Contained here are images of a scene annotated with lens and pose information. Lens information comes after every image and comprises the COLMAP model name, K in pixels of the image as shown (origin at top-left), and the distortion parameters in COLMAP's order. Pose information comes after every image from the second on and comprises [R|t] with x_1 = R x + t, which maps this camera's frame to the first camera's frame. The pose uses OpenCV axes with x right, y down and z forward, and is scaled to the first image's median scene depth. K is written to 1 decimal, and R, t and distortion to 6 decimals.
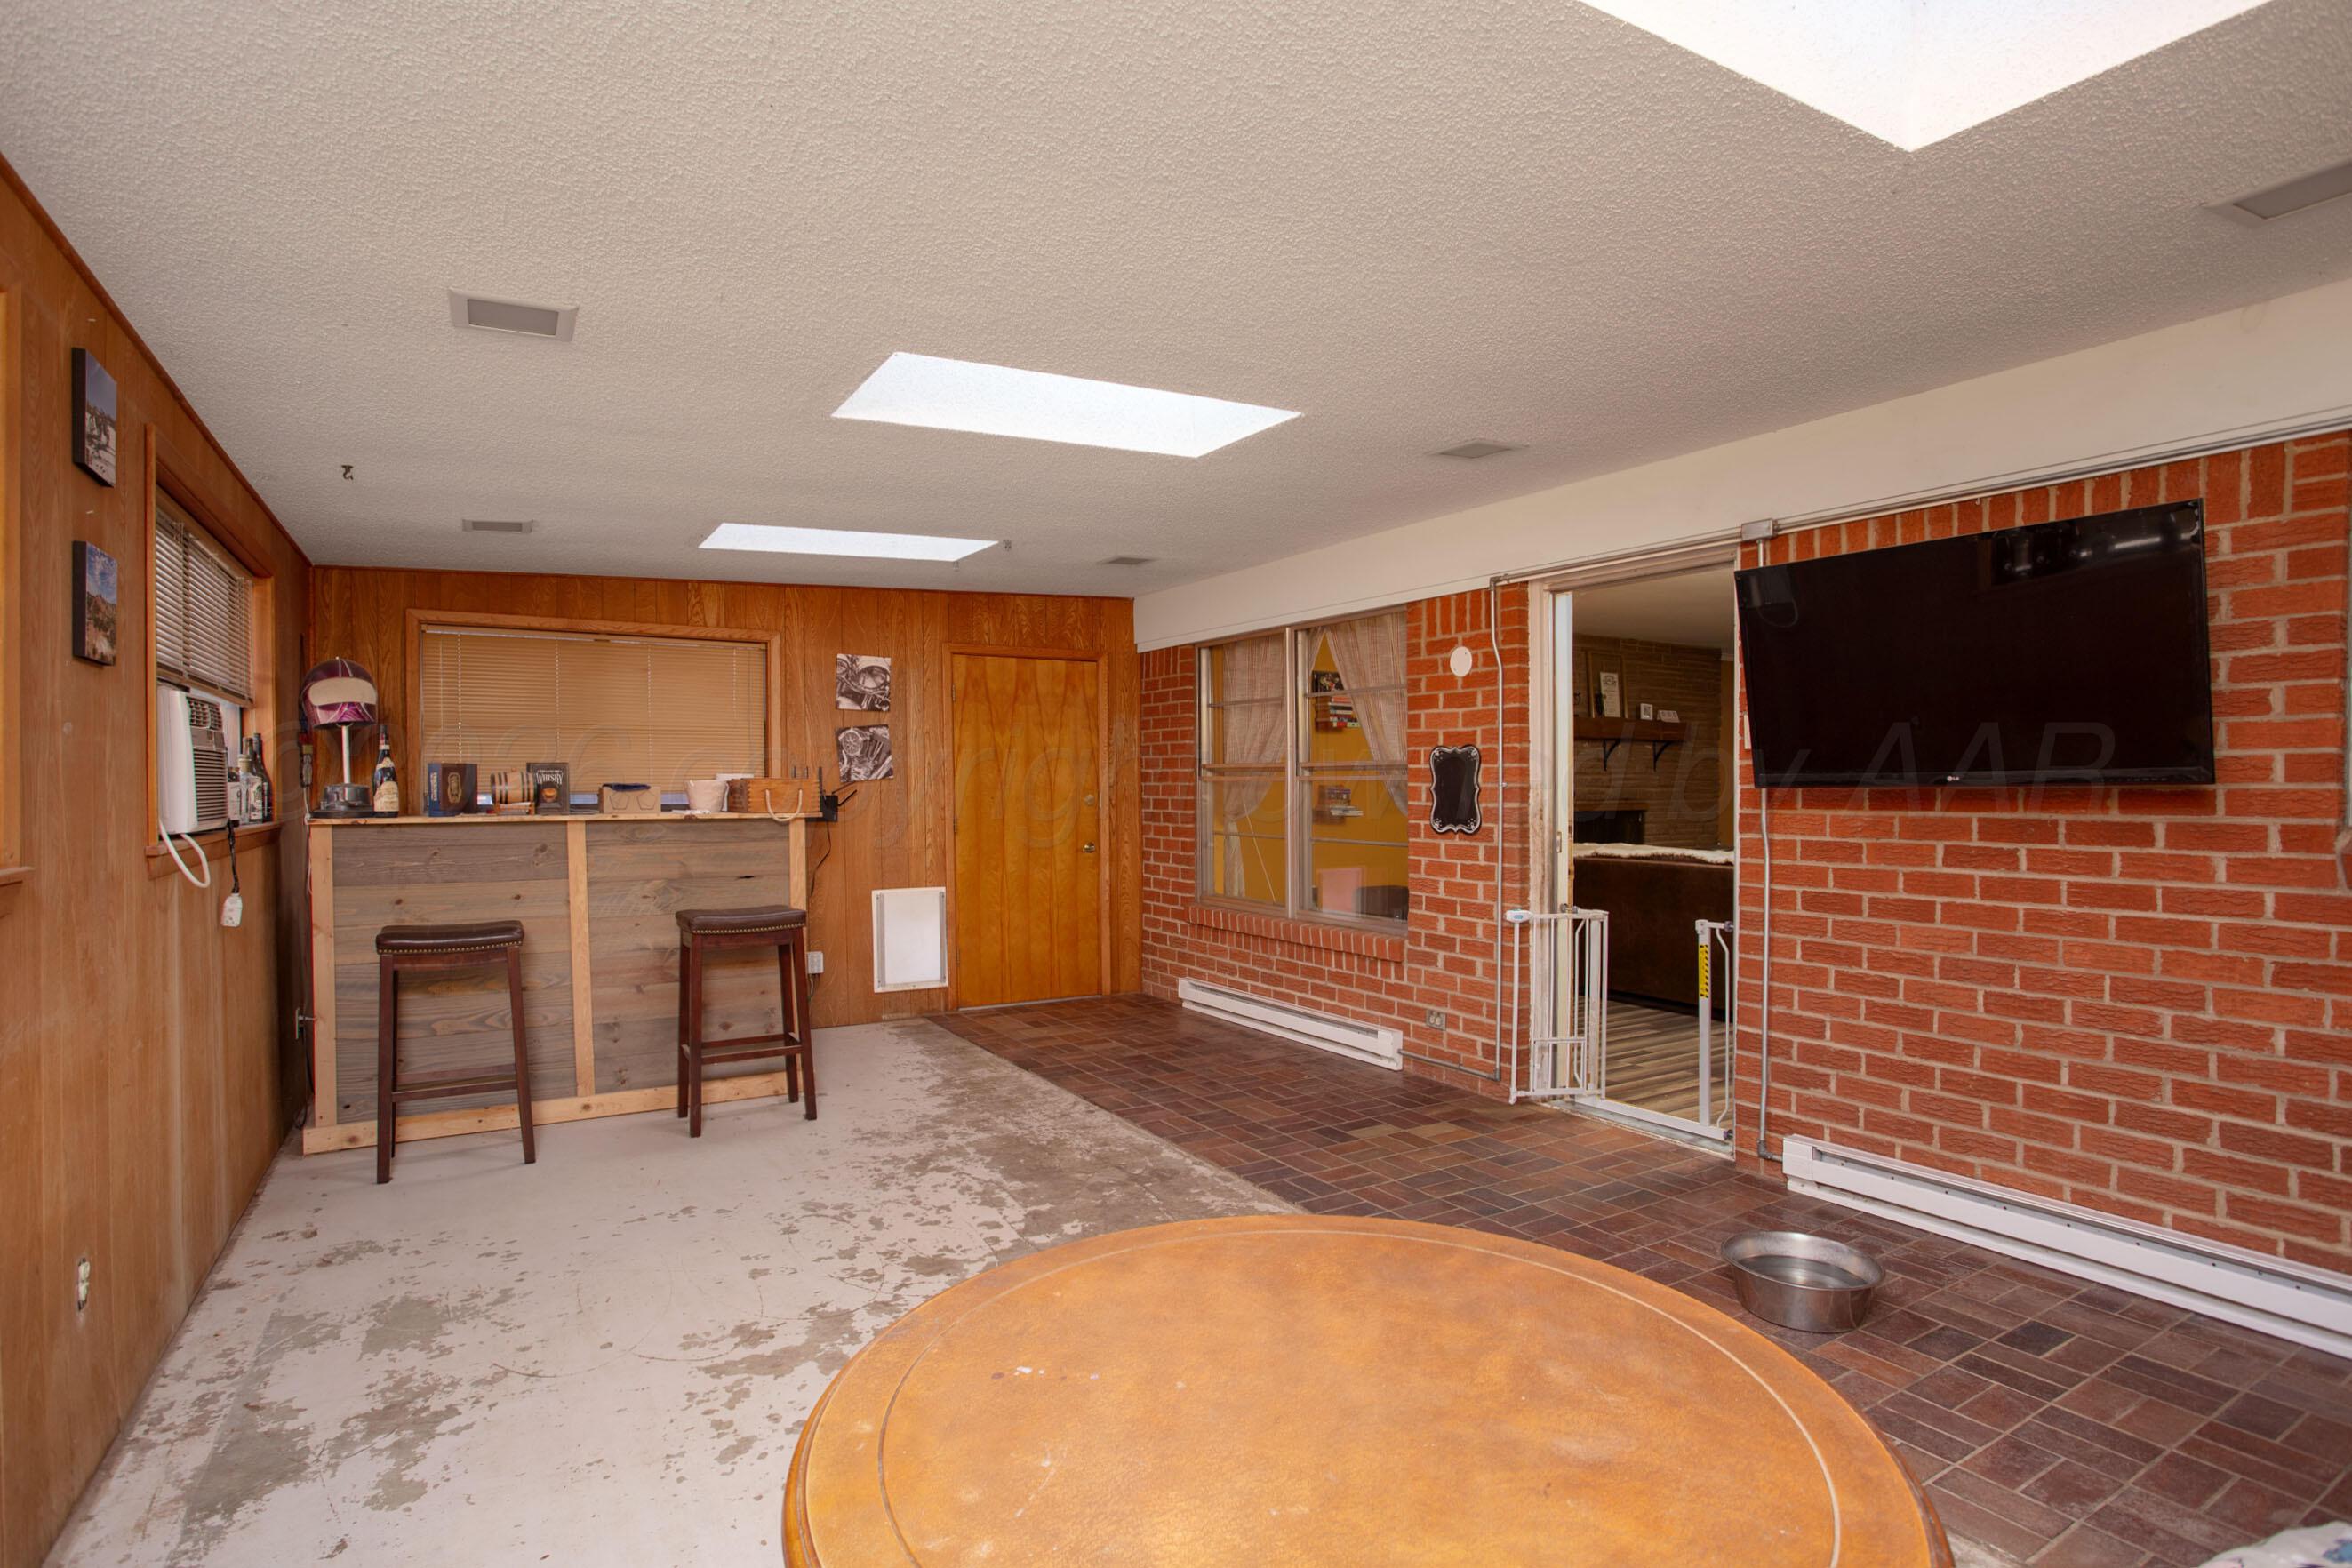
lens RADIAL K [[1153.9, 0, 1175.9], [0, 1153.9, 789.7], [0, 0, 1]] dist [-0.000505, -0.000011]
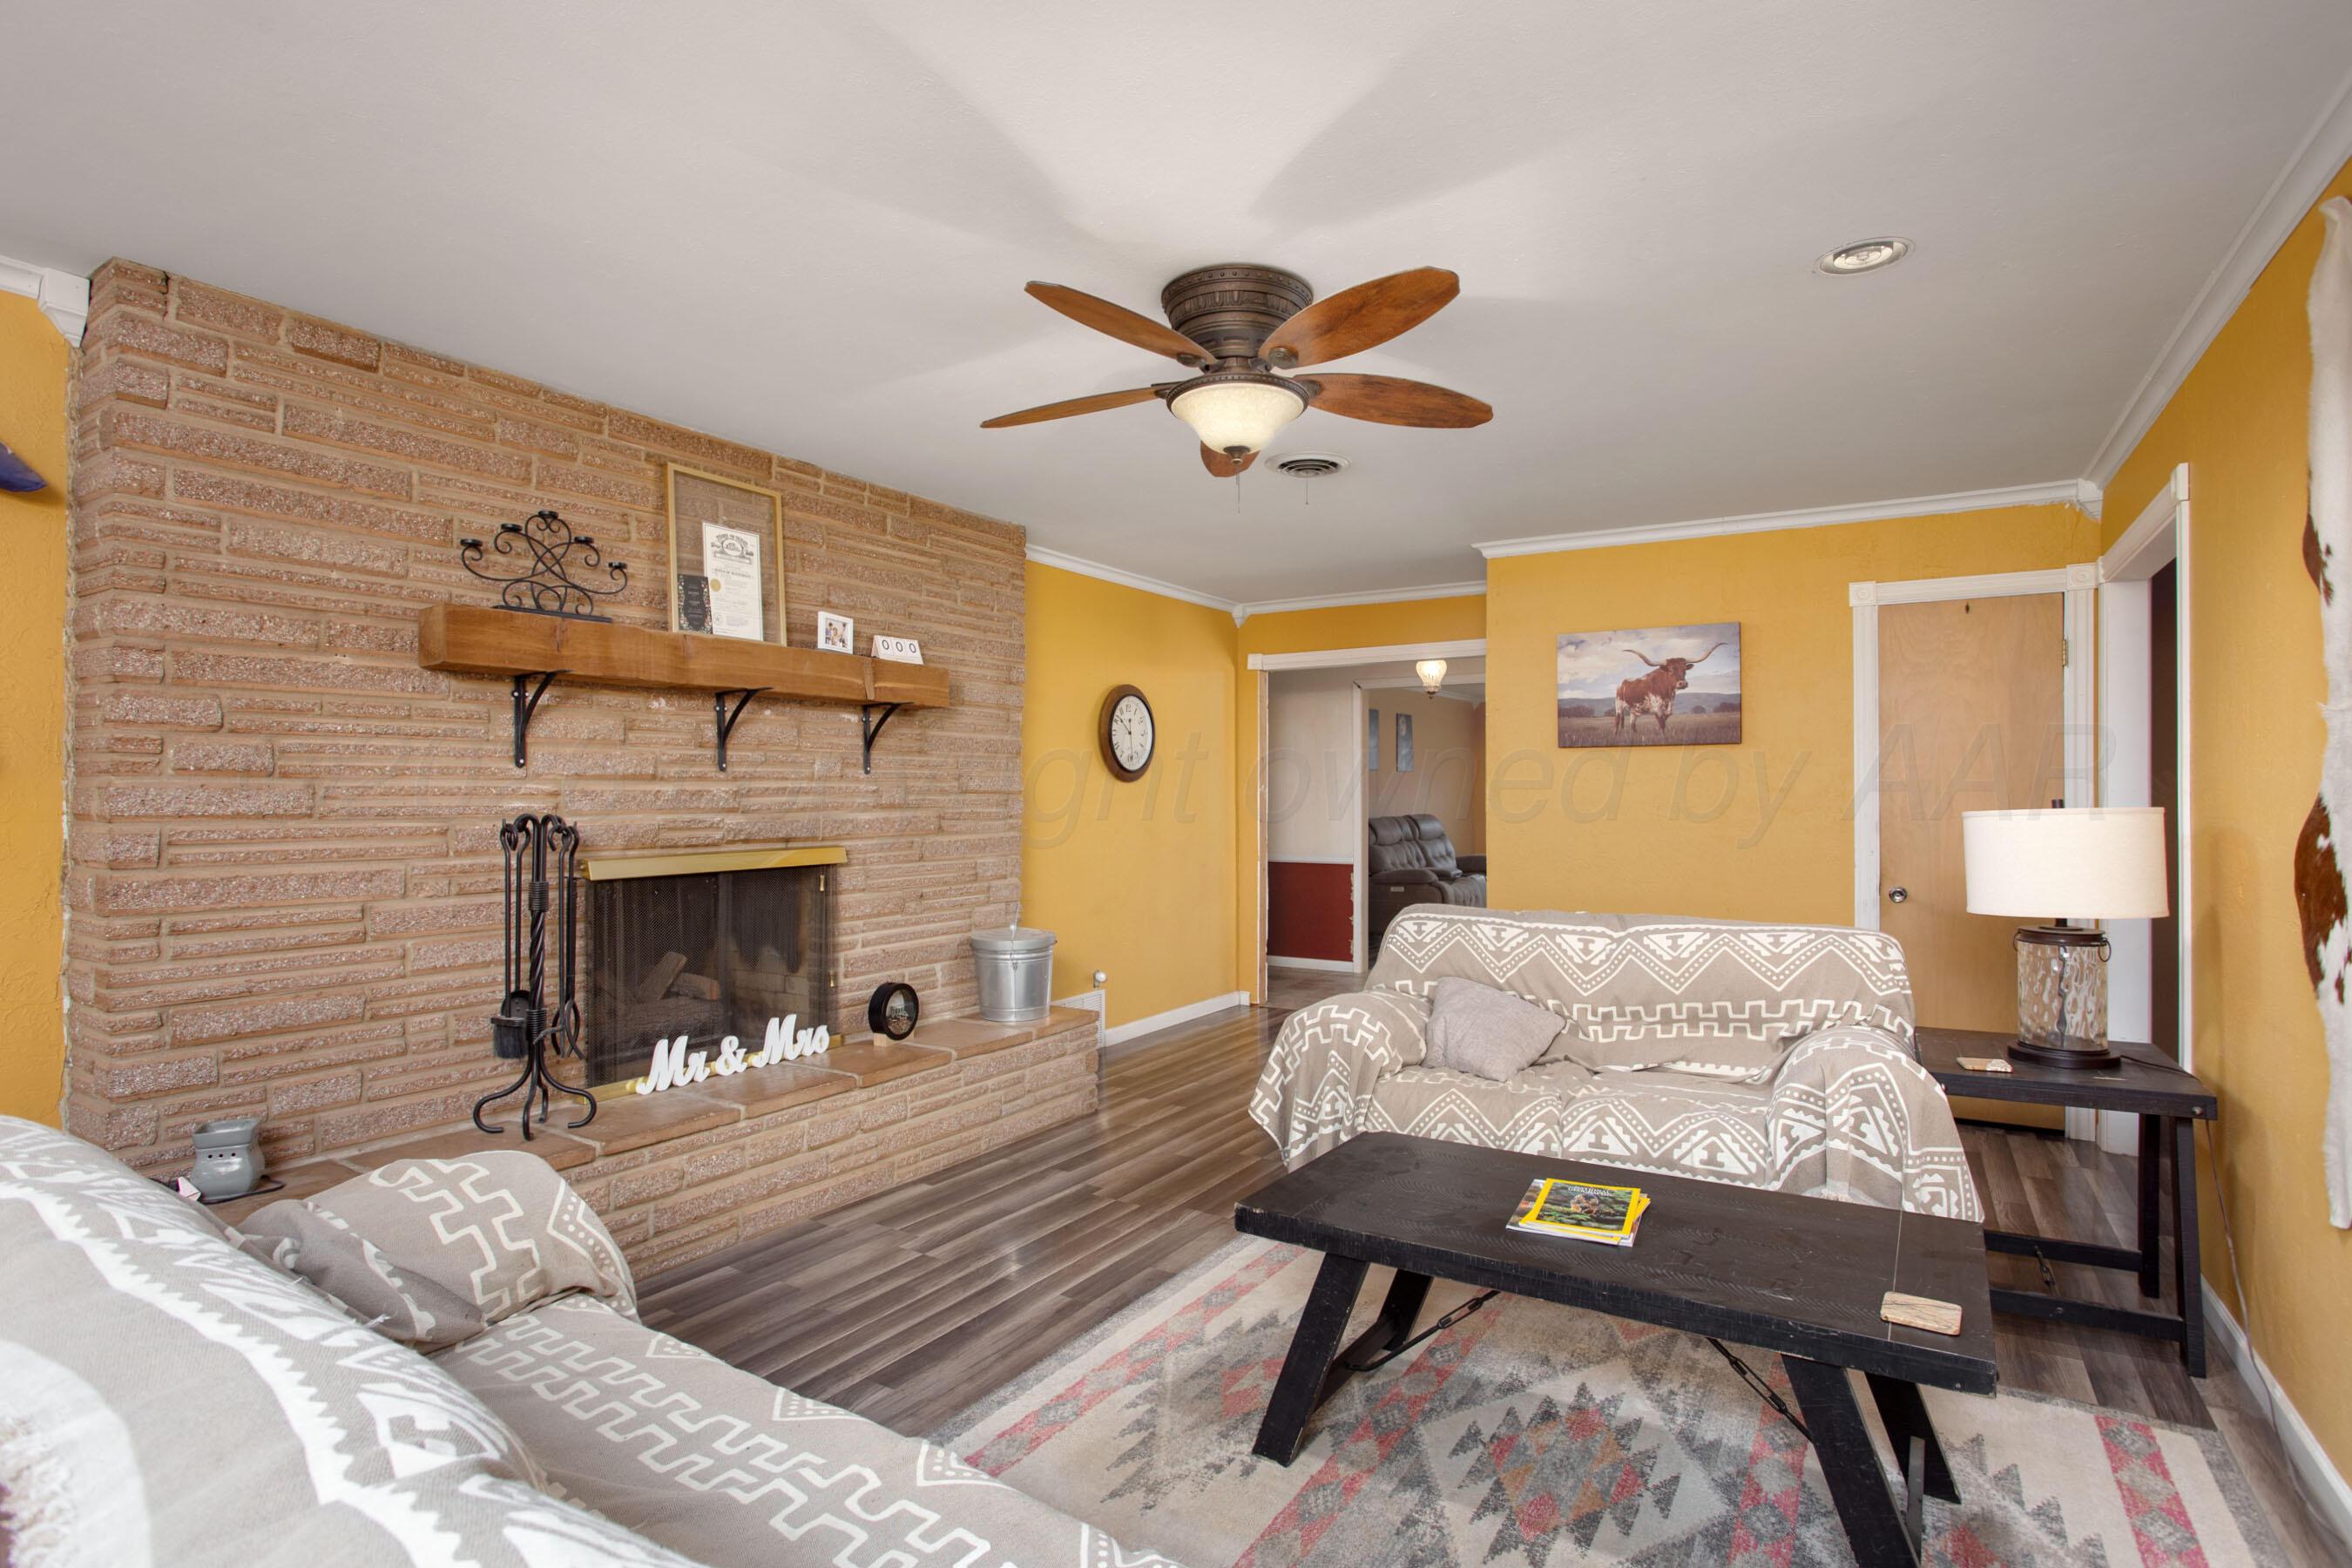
lens RADIAL K [[1153.9, 0, 1179.7], [0, 1153.9, 786.4], [0, 0, 1]] dist [-0.000505, -0.000011]
pose [[0.892718, -0.004614, 0.450592, 0.328360], [0.008915, 0.999933, -0.007421, -0.006631], [-0.450528, 0.010642, 0.892699, 0.561877]]
